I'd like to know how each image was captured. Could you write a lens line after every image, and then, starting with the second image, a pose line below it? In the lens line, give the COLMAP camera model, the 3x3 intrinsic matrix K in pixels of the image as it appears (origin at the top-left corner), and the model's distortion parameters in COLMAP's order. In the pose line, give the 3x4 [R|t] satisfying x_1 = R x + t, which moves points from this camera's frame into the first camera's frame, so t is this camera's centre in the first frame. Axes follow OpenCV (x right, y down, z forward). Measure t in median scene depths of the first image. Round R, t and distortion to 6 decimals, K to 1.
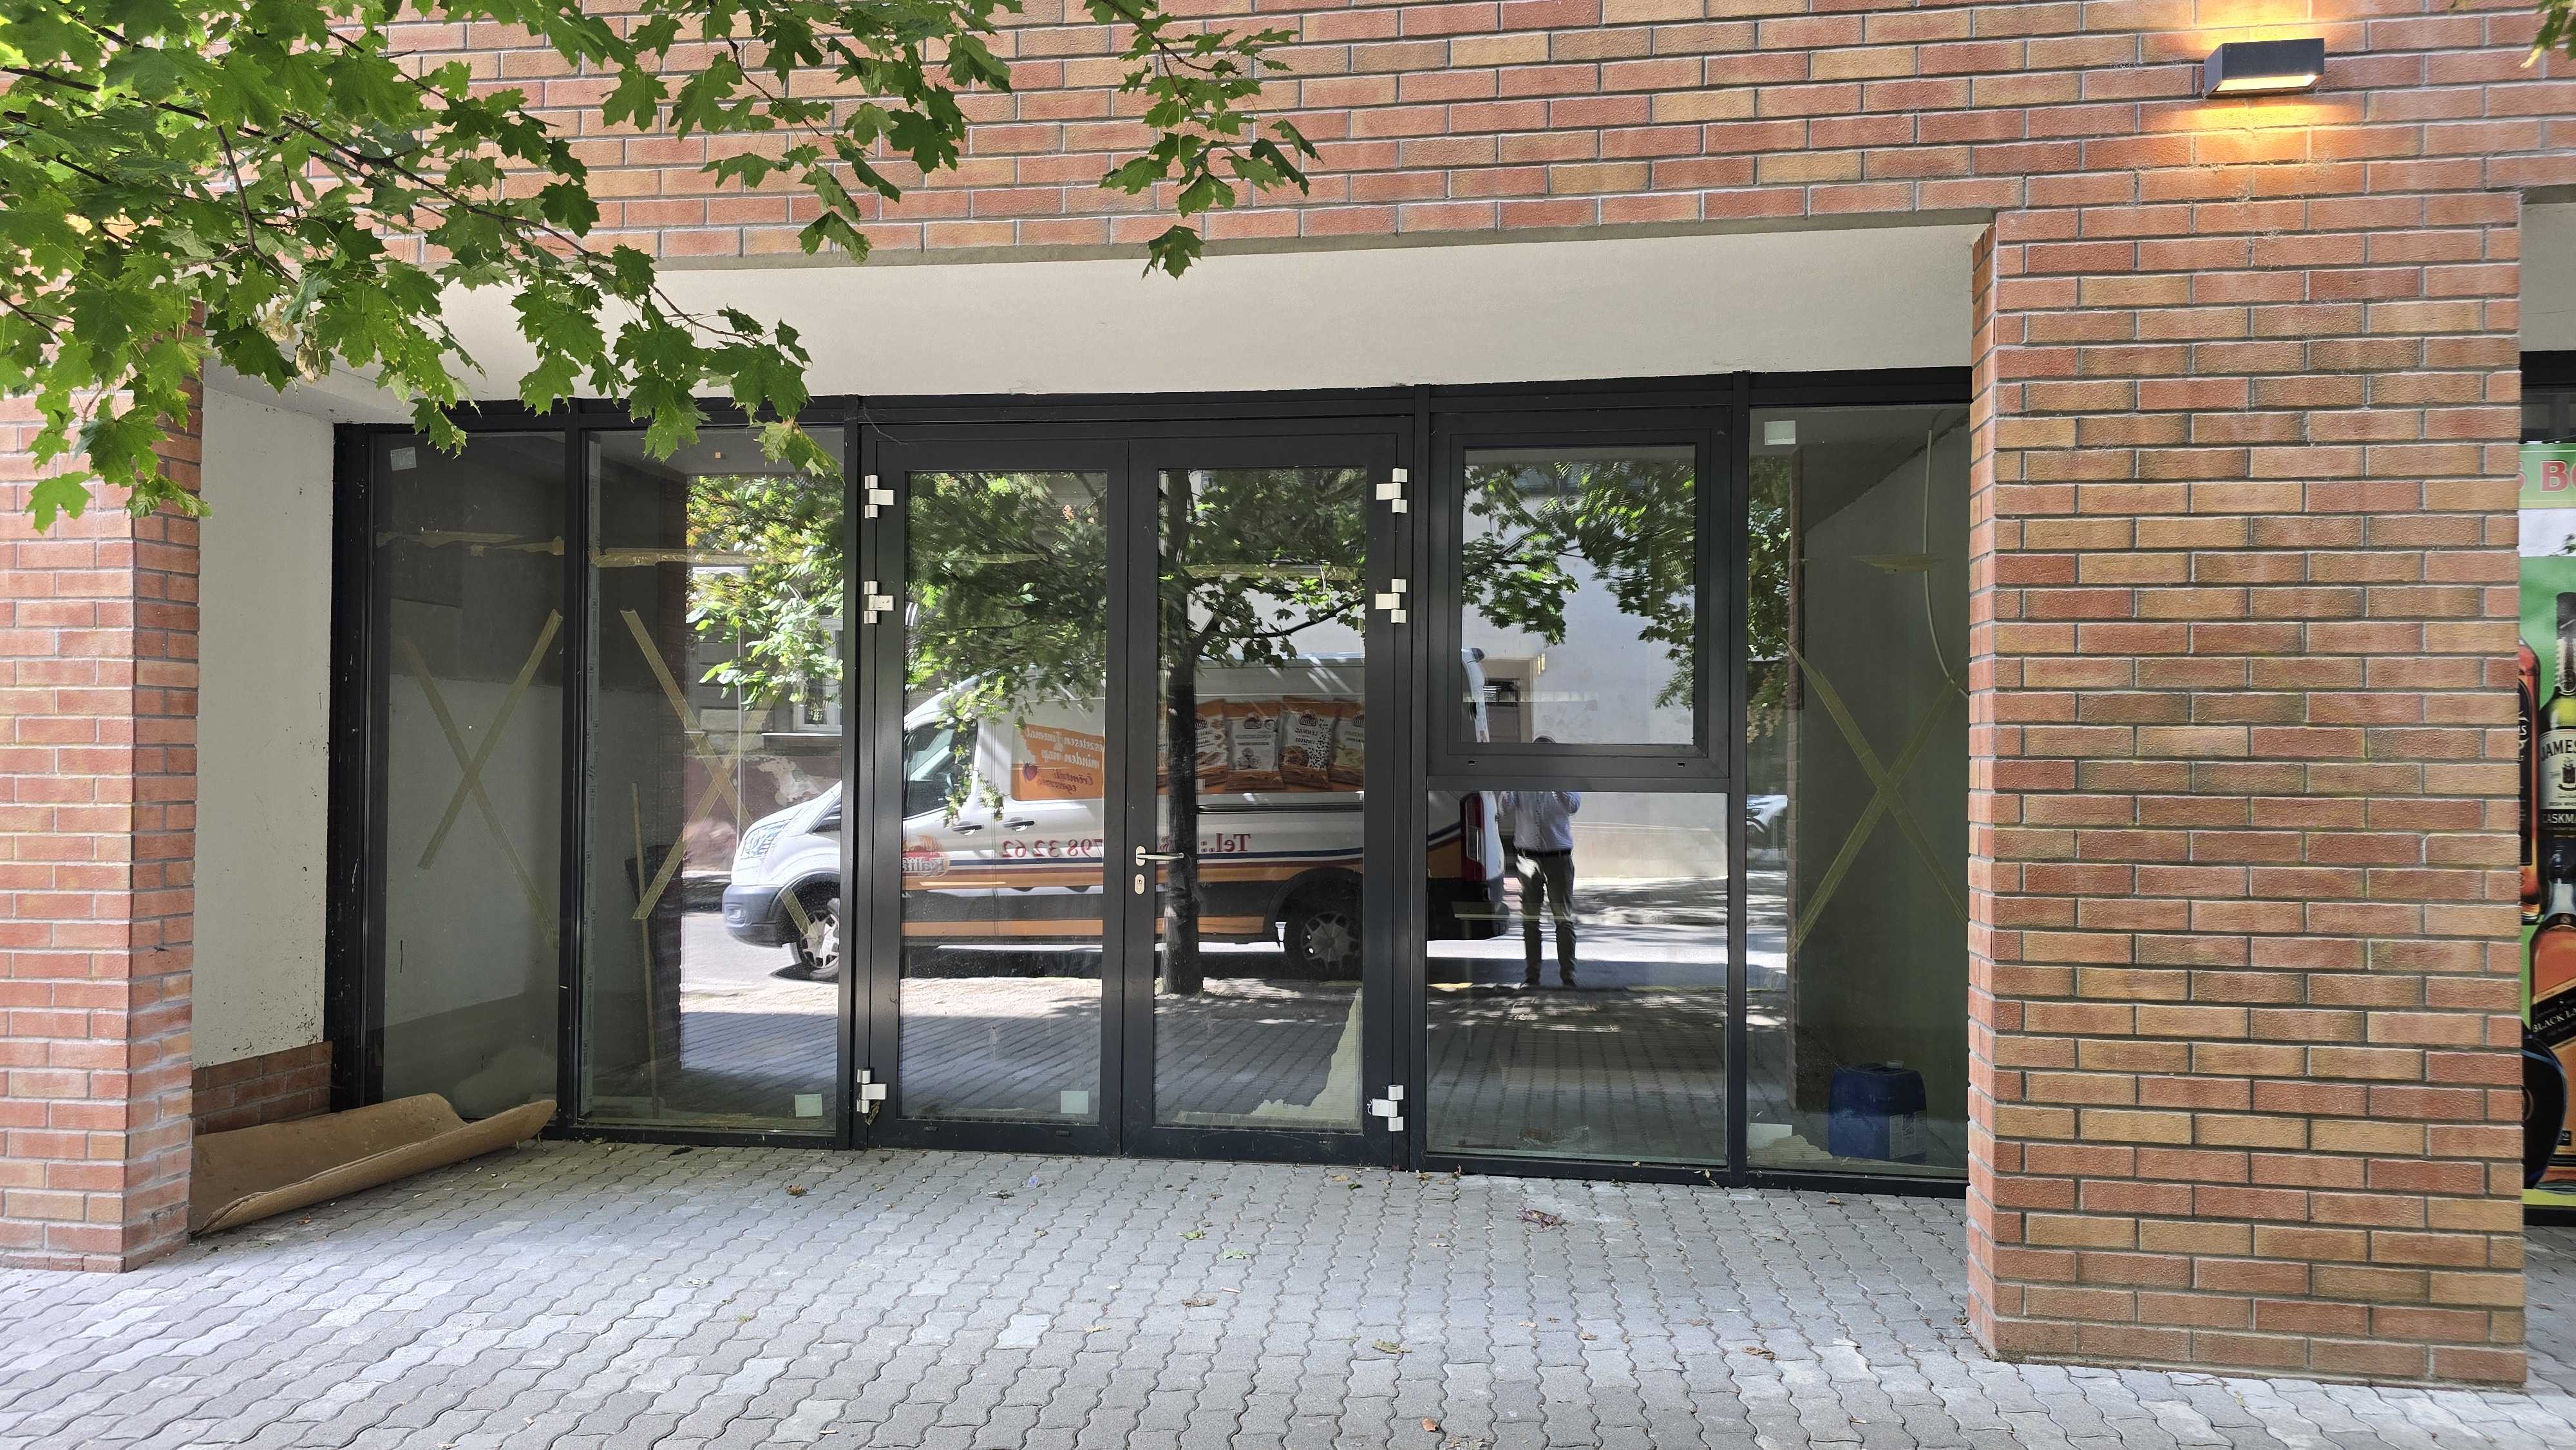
lens RADIAL K [[1702.7, 0, 1290.2], [0, 1702.7, 737.1], [0, 0, 1]] dist [0.032351, -0.003527]
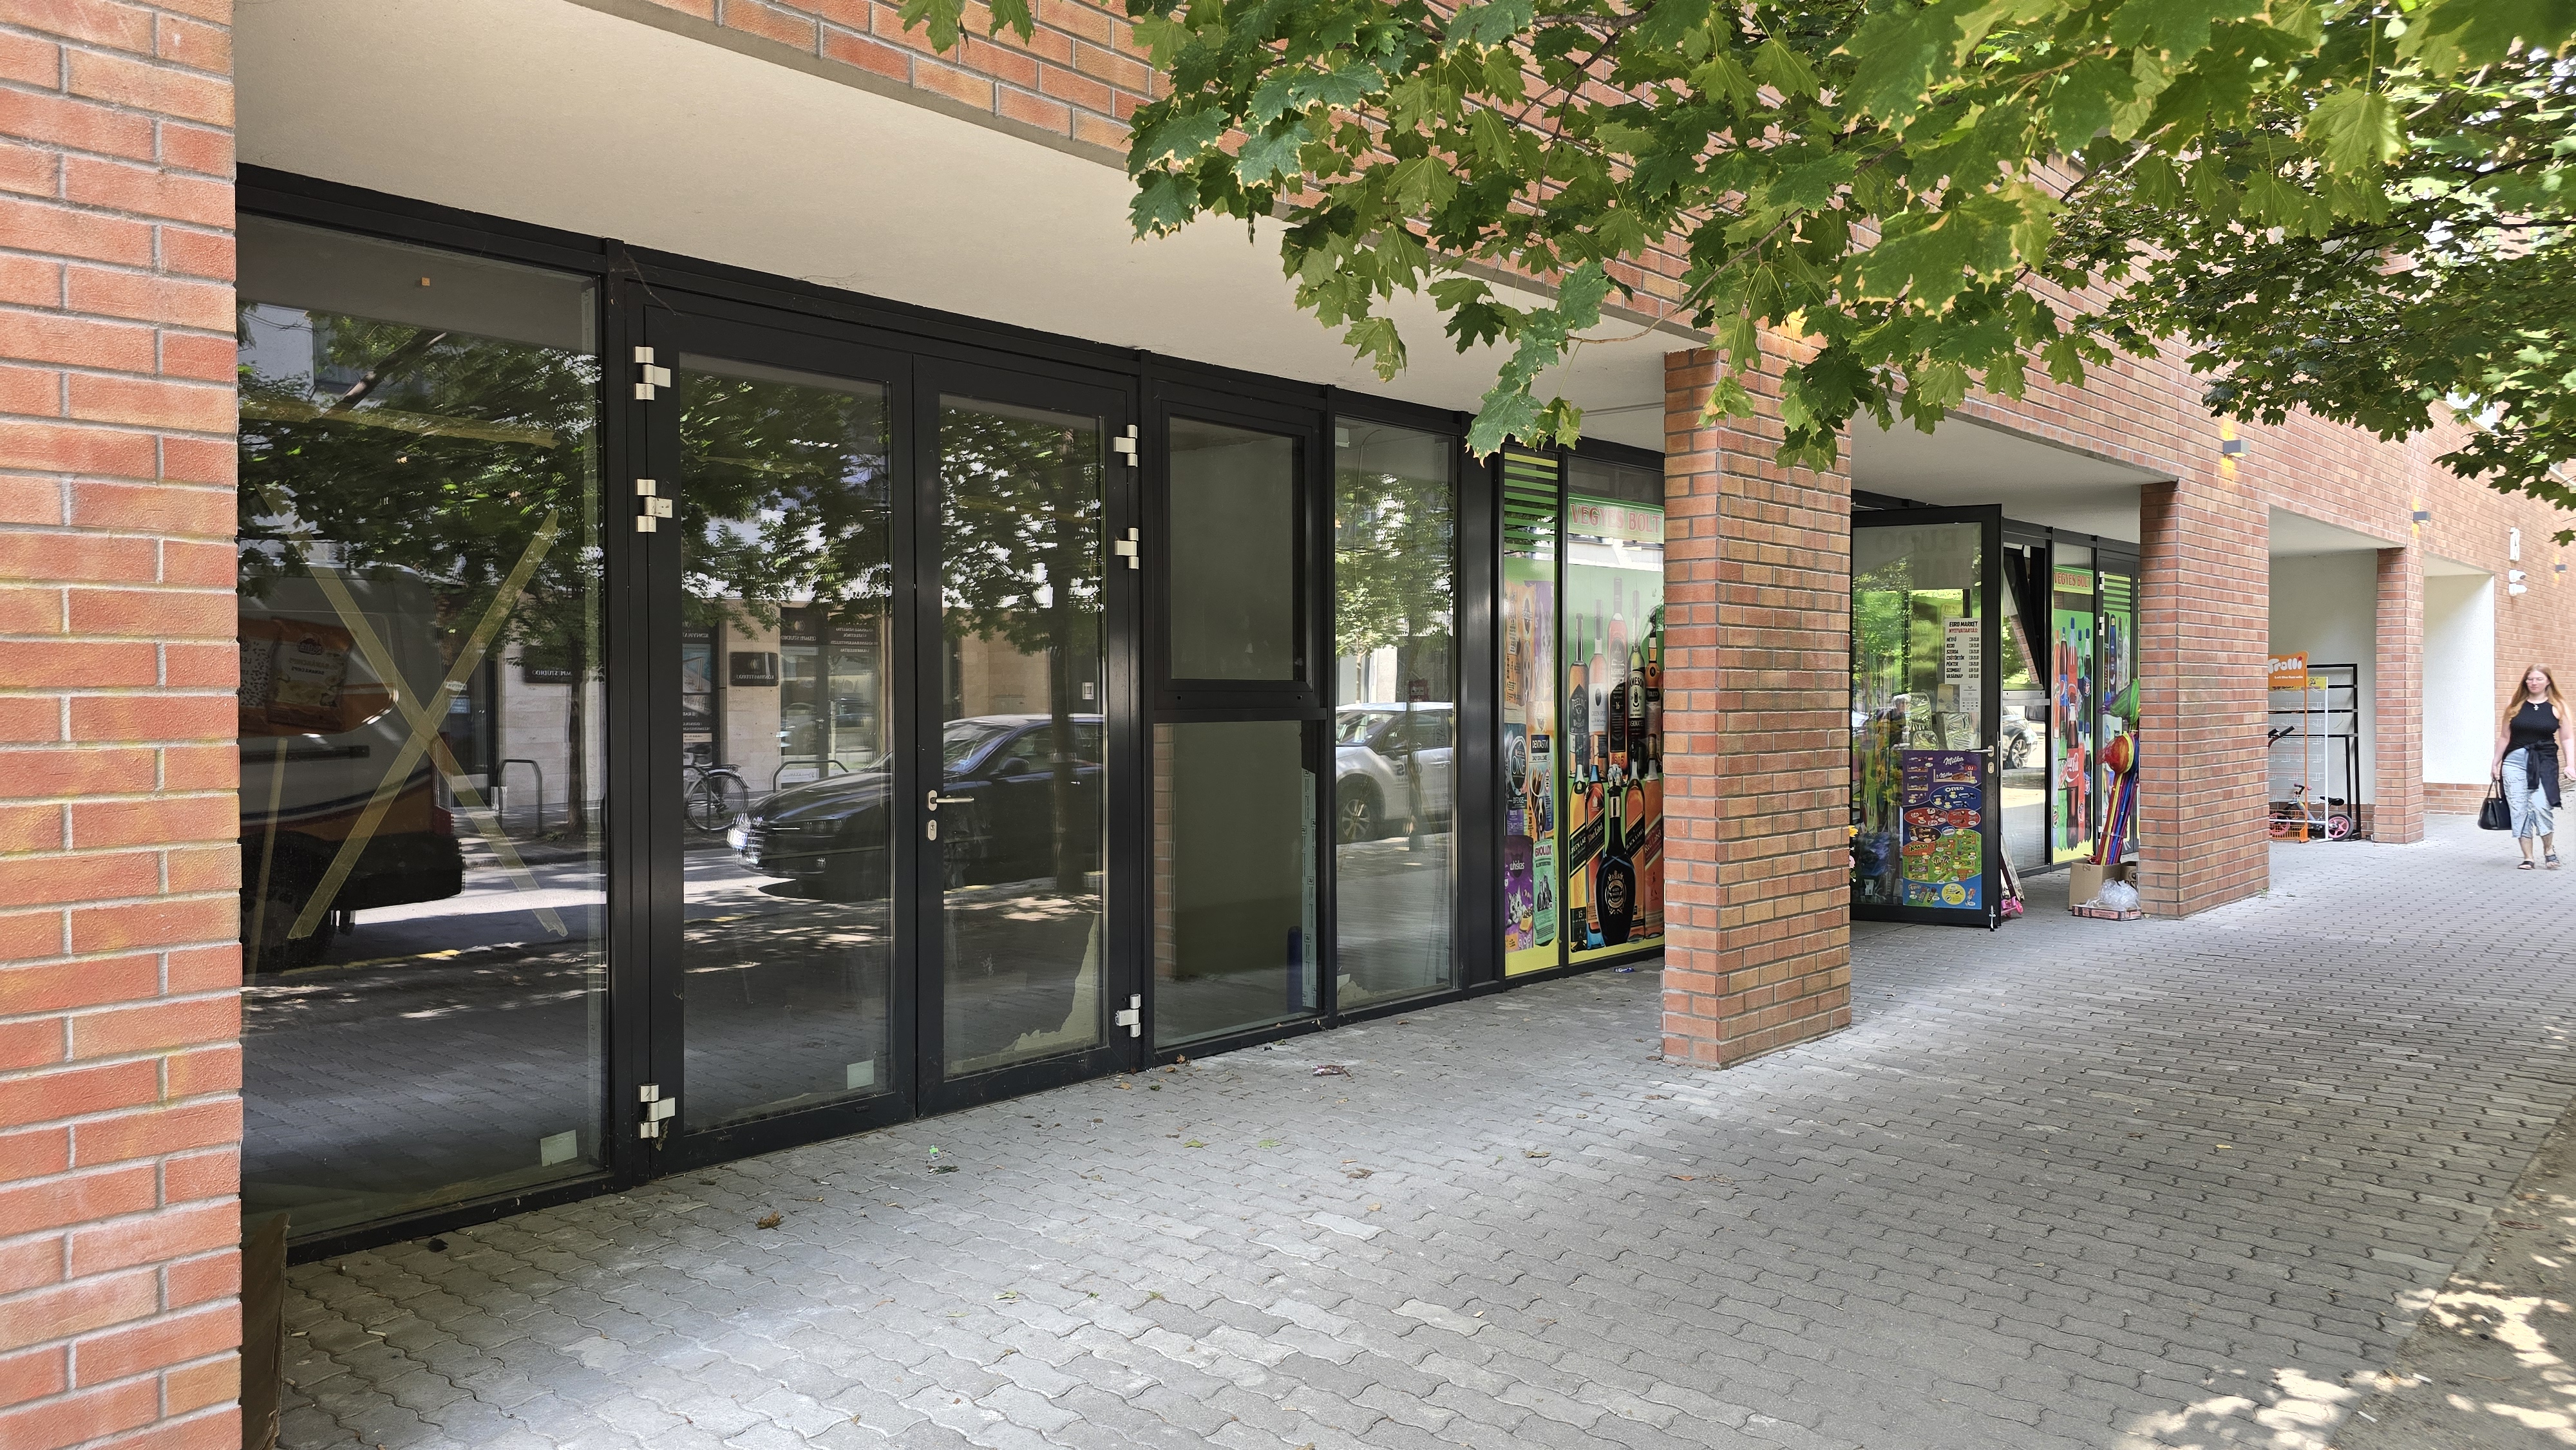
lens RADIAL K [[1702.7, 0, 1291.4], [0, 1702.7, 710.8], [0, 0, 1]] dist [0.032351, -0.003527]
pose [[0.566179, -0.017107, 0.824105, -0.943712], [-0.005786, 0.999678, 0.024726, -0.005053], [-0.824262, -0.018767, 0.565897, 0.373641]]
